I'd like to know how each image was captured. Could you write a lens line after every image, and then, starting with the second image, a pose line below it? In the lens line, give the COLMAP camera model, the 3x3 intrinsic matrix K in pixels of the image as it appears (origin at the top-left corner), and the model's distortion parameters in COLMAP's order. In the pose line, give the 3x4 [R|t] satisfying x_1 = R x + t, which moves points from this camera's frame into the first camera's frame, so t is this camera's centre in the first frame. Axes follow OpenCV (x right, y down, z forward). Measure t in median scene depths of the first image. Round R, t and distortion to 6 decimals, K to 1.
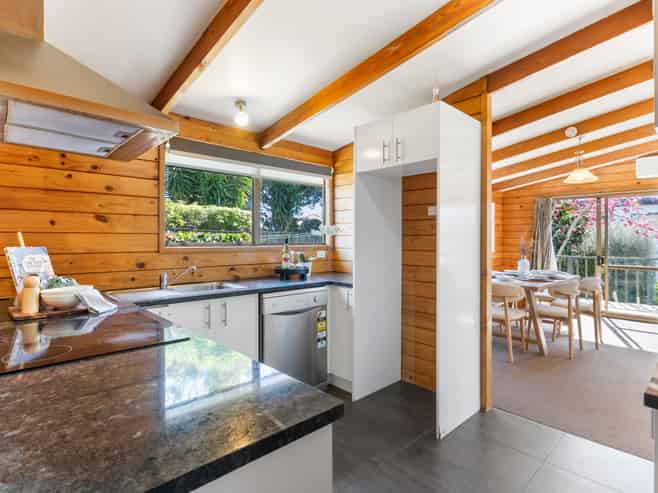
lens RADIAL K [[356.4, 0, 329.0], [0, 356.4, 246.5], [0, 0, 1]] dist [0.000171, -0.000181]
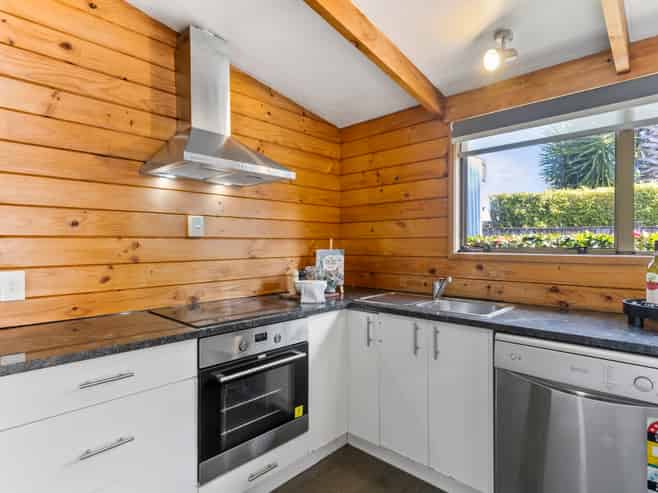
lens RADIAL K [[356.4, 0, 329.0], [0, 356.4, 246.5], [0, 0, 1]] dist [0.000171, -0.000181]
pose [[0.048868, 0.004537, -0.998795, 0.433983], [-0.014602, 0.999886, 0.003828, -0.012451], [0.998699, 0.014397, 0.048928, 0.736303]]
